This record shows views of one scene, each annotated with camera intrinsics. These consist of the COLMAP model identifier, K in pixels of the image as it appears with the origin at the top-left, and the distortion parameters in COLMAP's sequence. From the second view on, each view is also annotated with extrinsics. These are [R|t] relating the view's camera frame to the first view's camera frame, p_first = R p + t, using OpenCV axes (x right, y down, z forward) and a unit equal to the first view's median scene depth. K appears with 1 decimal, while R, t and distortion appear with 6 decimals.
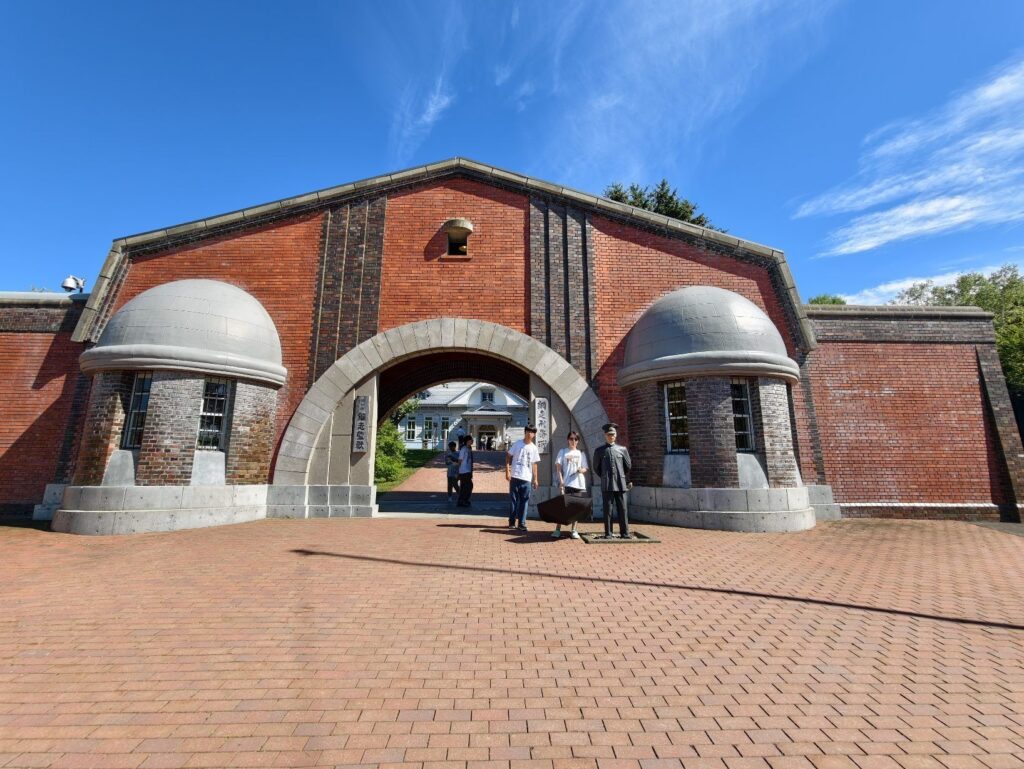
lens RADIAL K [[448.5, 0, 512.2], [0, 448.5, 384.5], [0, 0, 1]] dist [-0.032293, -0.000136]
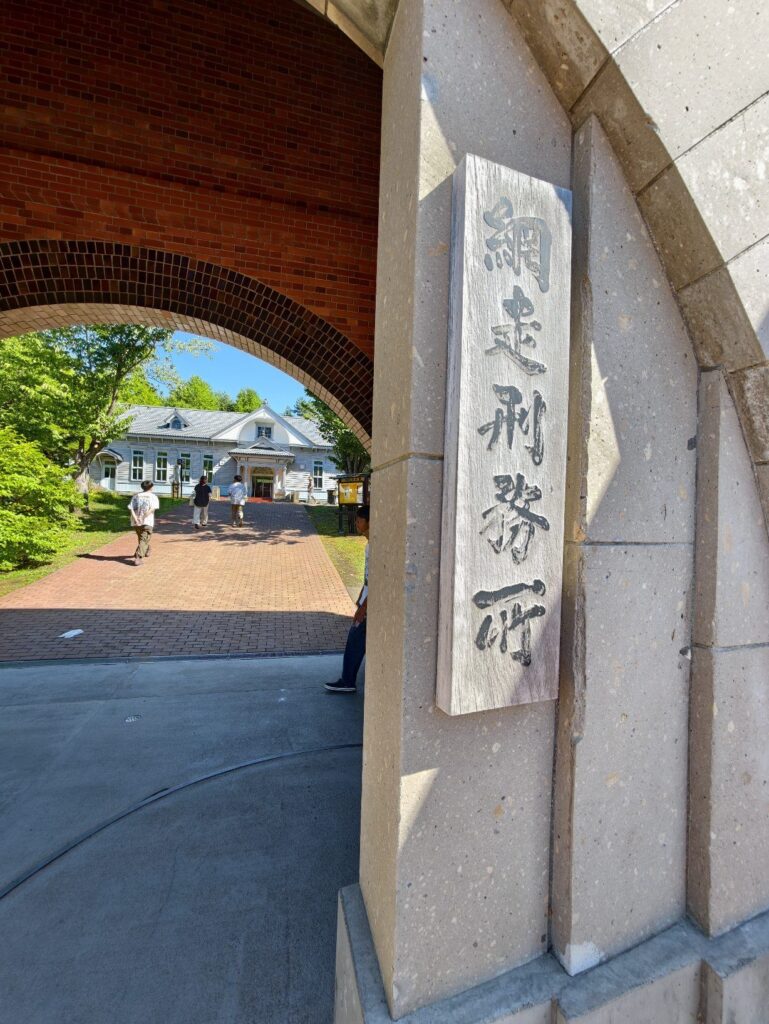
lens RADIAL K [[448.5, 0, 384.5], [0, 448.5, 509.6], [0, 0, 1]] dist [-0.032293, -0.000136]
pose [[0.980331, 0.033245, 0.194538, 0.018102], [-0.066183, 0.984011, 0.165353, 0.090768], [-0.185930, -0.174976, 0.966858, 0.885472]]
